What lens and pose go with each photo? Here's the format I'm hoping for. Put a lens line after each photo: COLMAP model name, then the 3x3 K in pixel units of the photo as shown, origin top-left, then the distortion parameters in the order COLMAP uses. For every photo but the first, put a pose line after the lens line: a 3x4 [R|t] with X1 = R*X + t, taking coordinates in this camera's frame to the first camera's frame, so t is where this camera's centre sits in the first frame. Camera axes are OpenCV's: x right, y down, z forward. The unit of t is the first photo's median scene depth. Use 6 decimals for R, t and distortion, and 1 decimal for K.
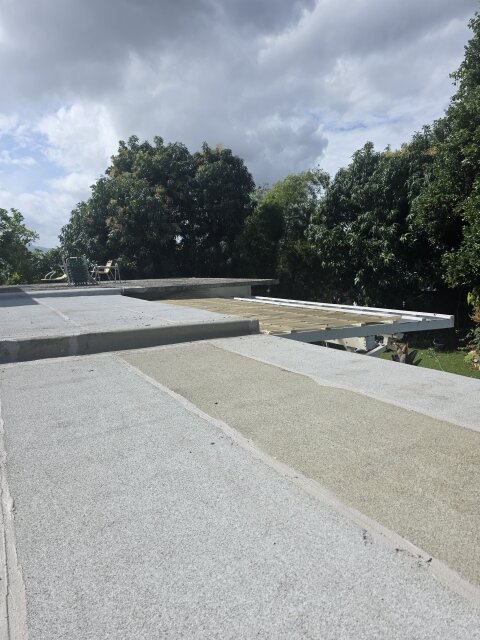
lens RADIAL K [[432.6, 0, 244.1], [0, 432.6, 321.2], [0, 0, 1]] dist [0.060775, -0.067176]
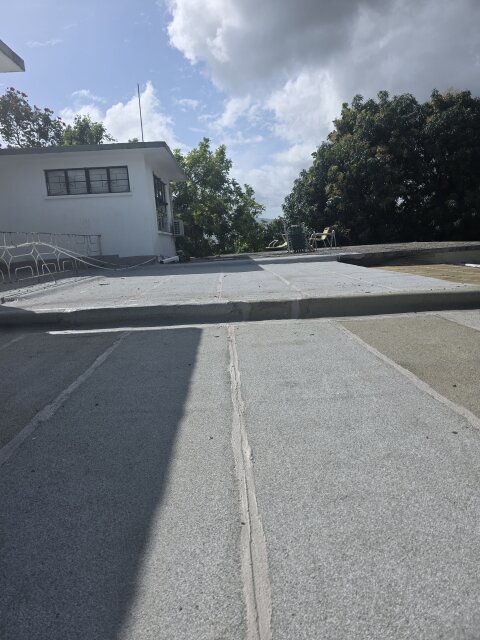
lens RADIAL K [[425.0, 0, 231.3], [0, 425.0, 320.9], [0, 0, 1]] dist [0.063637, -0.066973]
pose [[0.874119, 0.068437, -0.480867, -0.017562], [-0.031092, 0.995877, 0.085216, 0.000514], [0.484717, -0.059538, 0.872643, 0.014638]]
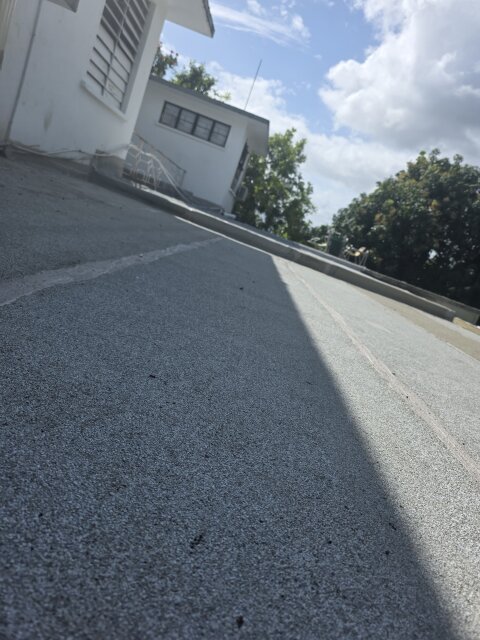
lens RADIAL K [[445.7, 0, 240.0], [0, 445.7, 320.0], [0, 0, 1]] dist [0.018096, 0.001486]
pose [[0.782953, 0.424771, -0.454483, 0.104311], [-0.429906, 0.897515, 0.098227, 0.113642], [0.449629, 0.118478, 0.885323, -0.325142]]
